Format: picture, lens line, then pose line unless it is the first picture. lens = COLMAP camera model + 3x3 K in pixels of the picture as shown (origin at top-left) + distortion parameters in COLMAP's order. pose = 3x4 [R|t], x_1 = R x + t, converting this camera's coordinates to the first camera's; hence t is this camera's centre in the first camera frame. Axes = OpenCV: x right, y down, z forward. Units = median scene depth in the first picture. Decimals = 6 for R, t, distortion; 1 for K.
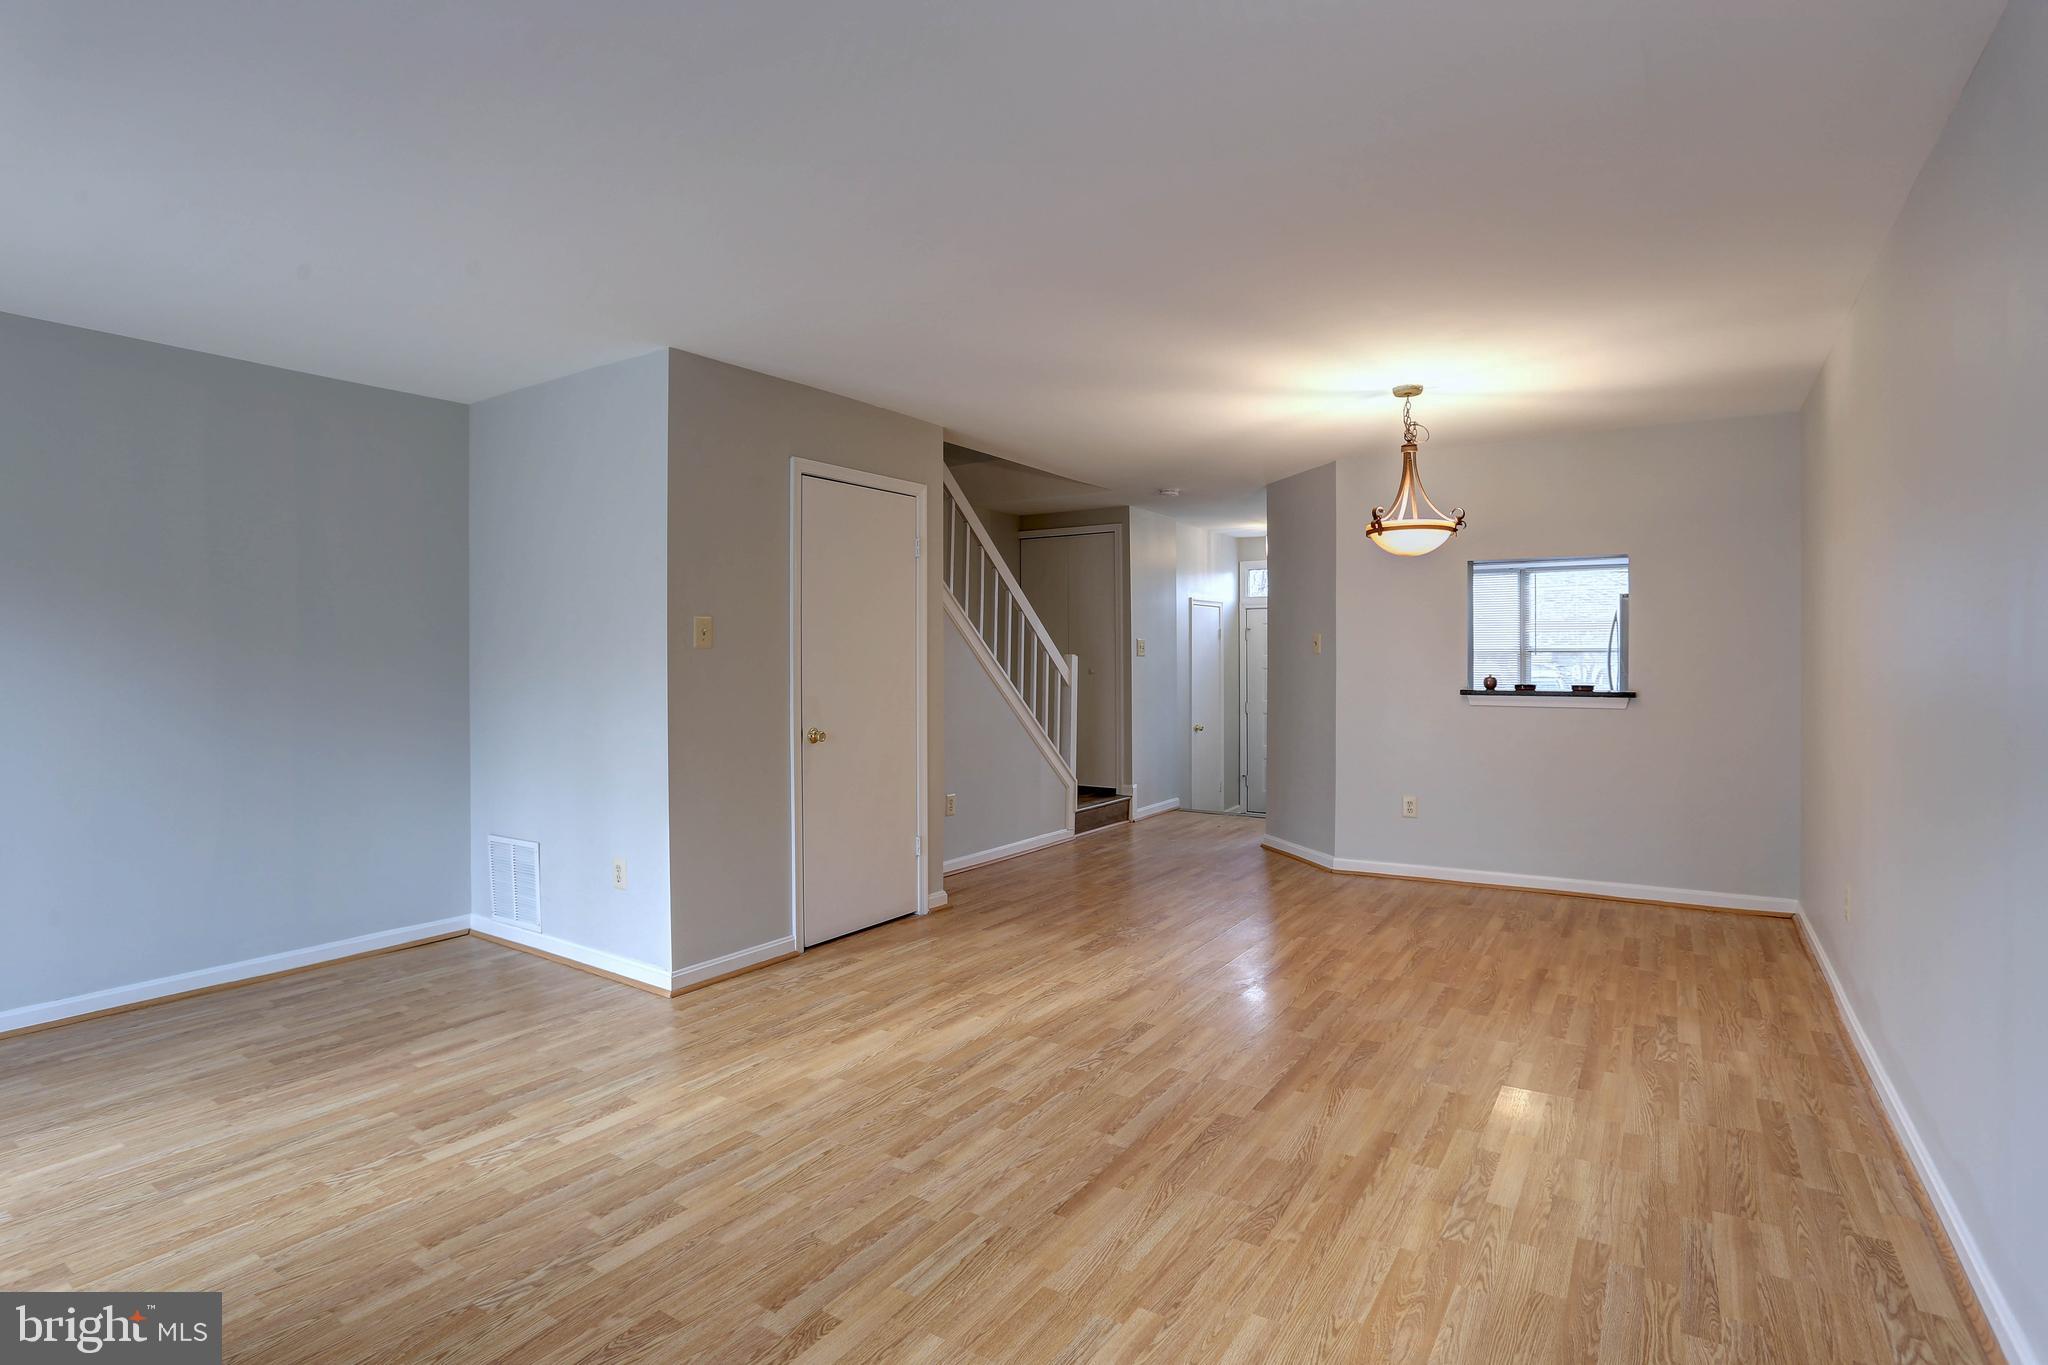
lens RADIAL K [[1012.4, 0, 1026.6], [0, 1012.4, 665.8], [0, 0, 1]] dist [-0.075899, 0.031569]
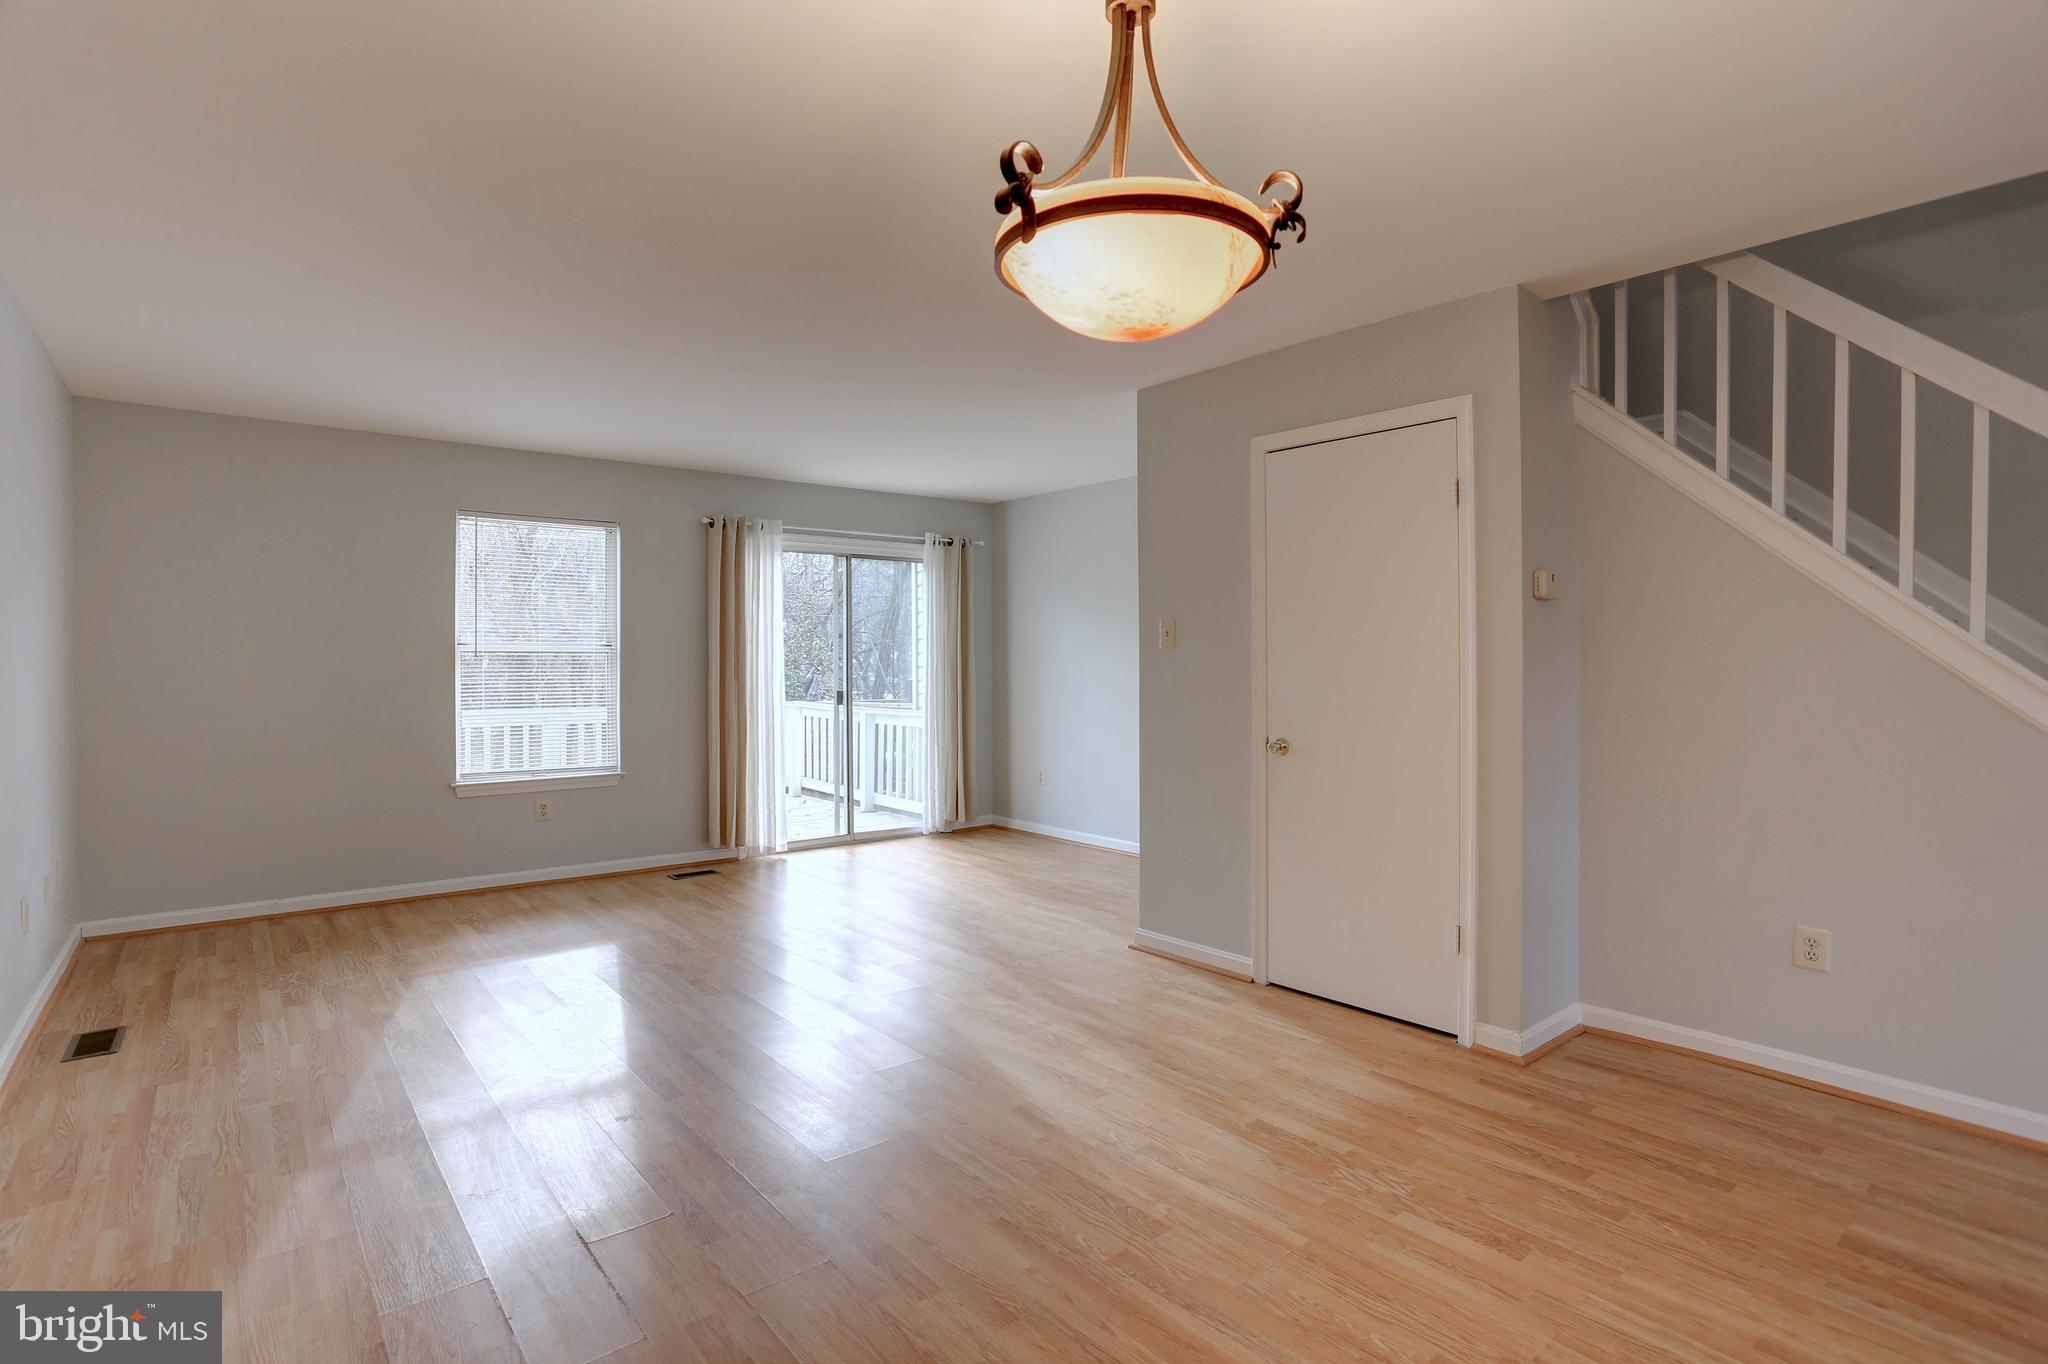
lens RADIAL K [[994.5, 0, 1016.3], [0, 994.5, 668.7], [0, 0, 1]] dist [-0.072186, 0.030419]
pose [[-0.297279, 0.011914, -0.954716, 0.937595], [-0.004842, 0.999890, 0.013985, -0.012476], [0.954778, 0.008780, -0.297189, 1.438313]]
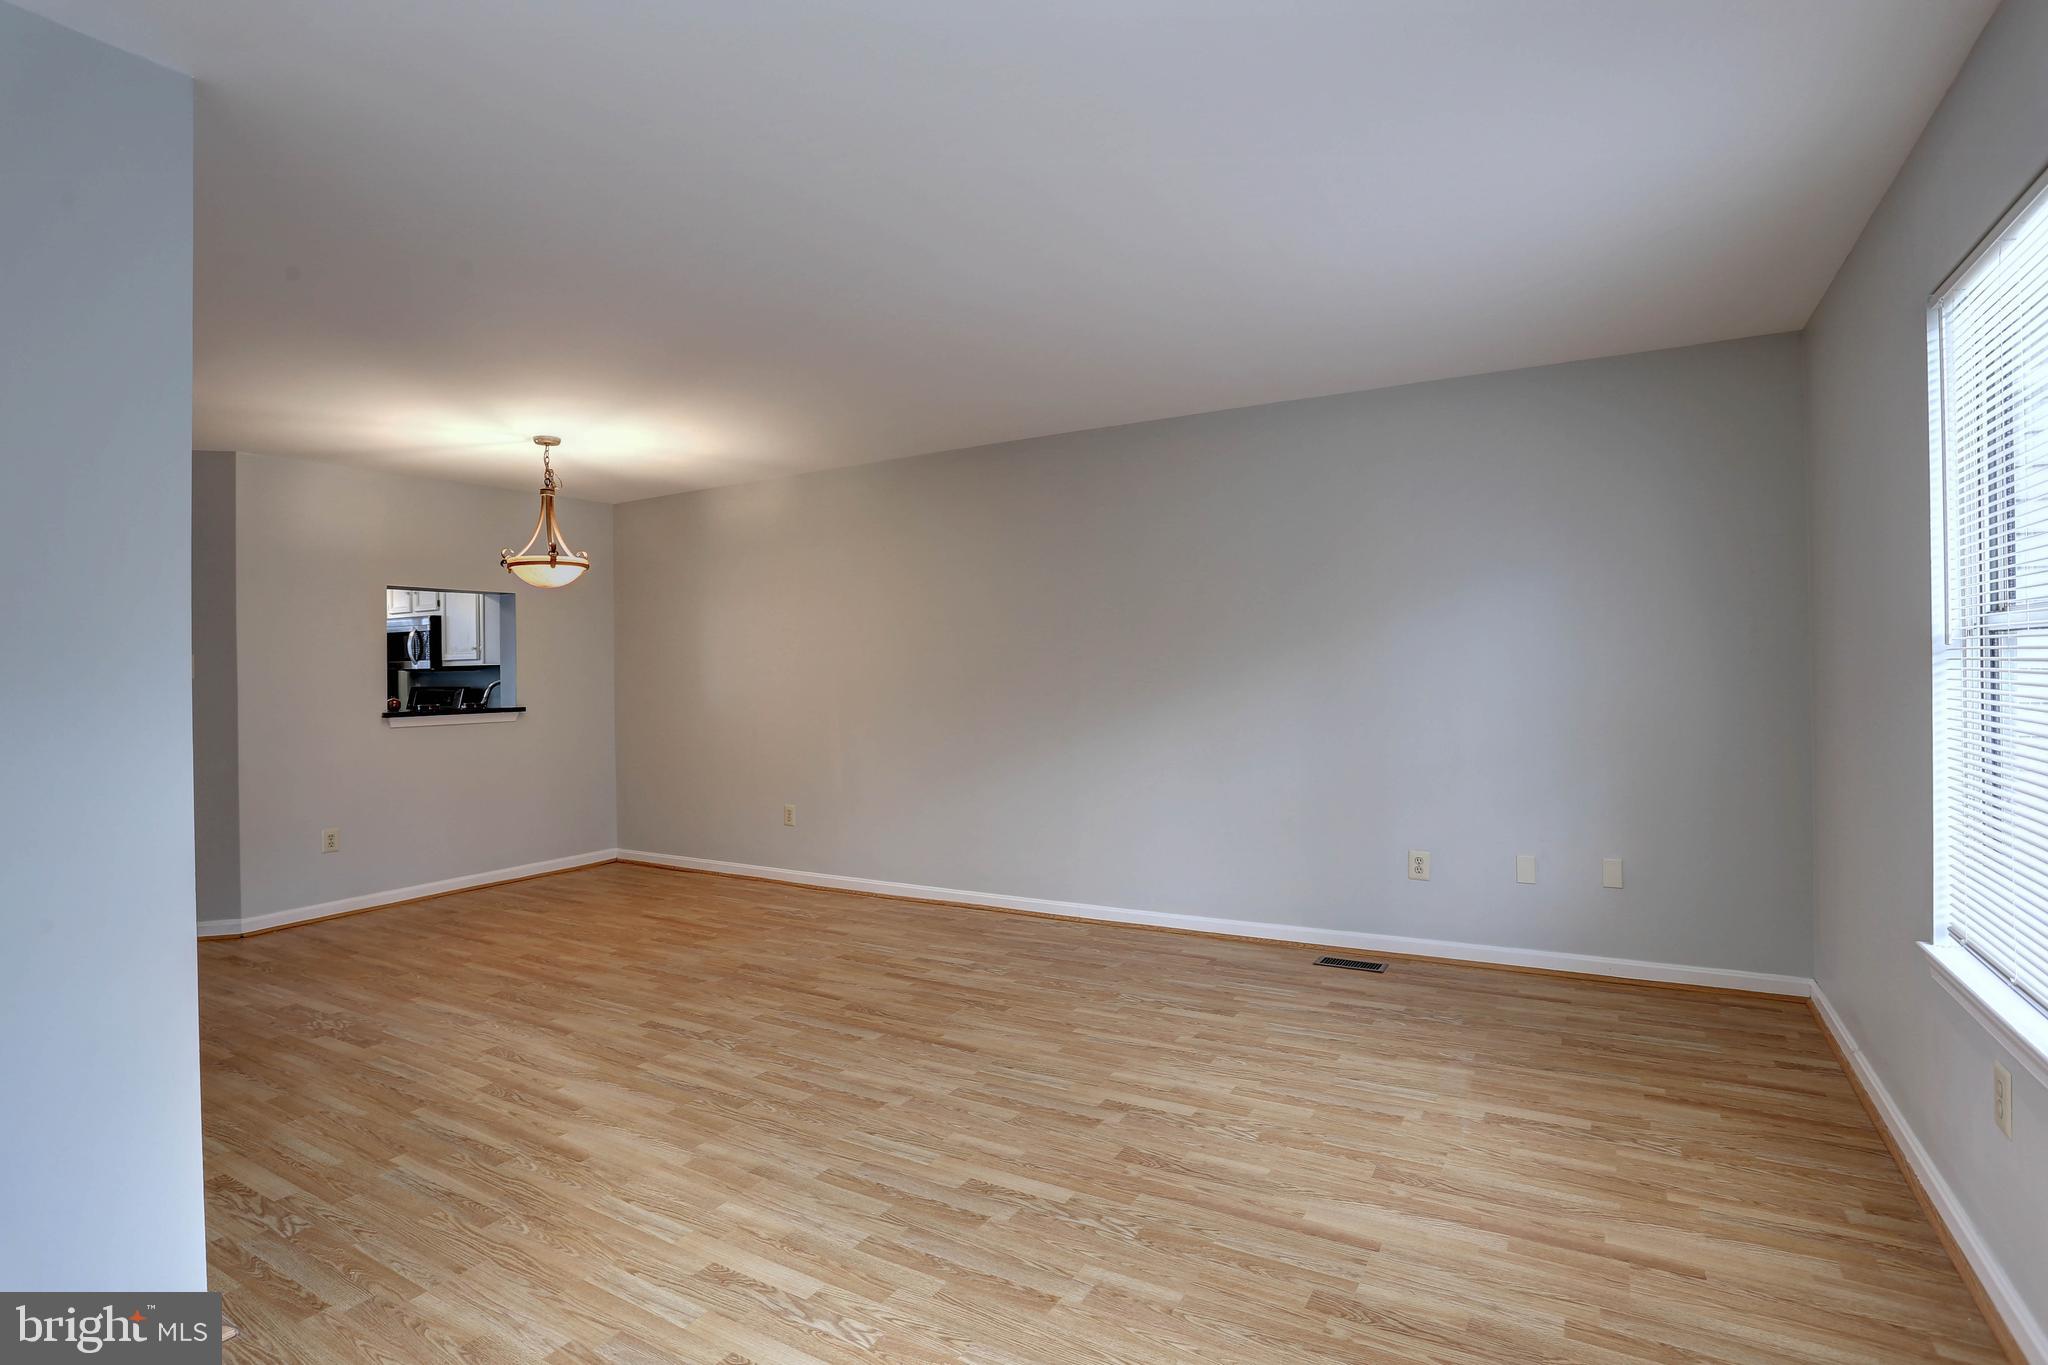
lens RADIAL K [[1012.4, 0, 1026.6], [0, 1012.4, 665.8], [0, 0, 1]] dist [-0.075899, 0.031569]
pose [[-0.055513, 0.008987, 0.998418, -1.046404], [0.024255, 0.999677, -0.007650, -0.000518], [-0.998163, 0.023792, -0.055713, 0.716935]]
